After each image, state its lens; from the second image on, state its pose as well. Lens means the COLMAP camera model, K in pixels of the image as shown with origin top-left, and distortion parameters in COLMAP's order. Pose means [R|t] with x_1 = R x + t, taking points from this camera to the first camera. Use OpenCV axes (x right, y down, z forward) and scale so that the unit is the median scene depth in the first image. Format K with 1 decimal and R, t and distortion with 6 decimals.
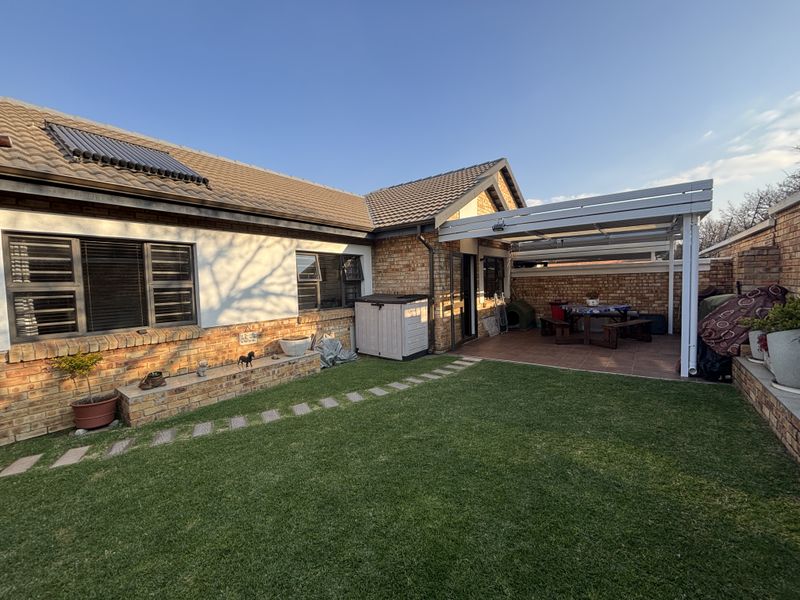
lens RADIAL K [[322.0, 0, 401.9], [0, 322.0, 293.2], [0, 0, 1]] dist [0.010735, -0.005491]
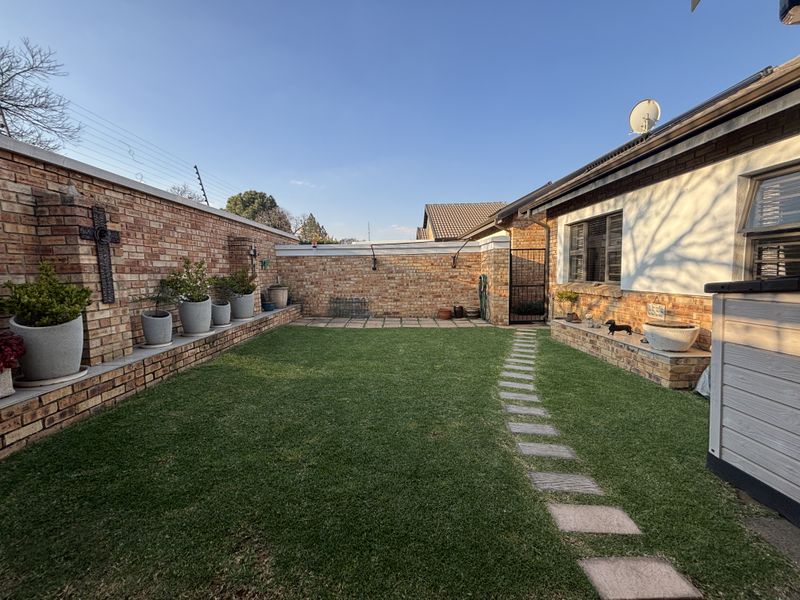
lens RADIAL K [[322.0, 0, 401.9], [0, 322.0, 293.2], [0, 0, 1]] dist [0.010735, -0.005491]
pose [[-0.790923, 0.082959, -0.606266, 0.481687], [0.020466, 0.993799, 0.109288, -0.012709], [0.611573, 0.074030, -0.787717, 1.118865]]
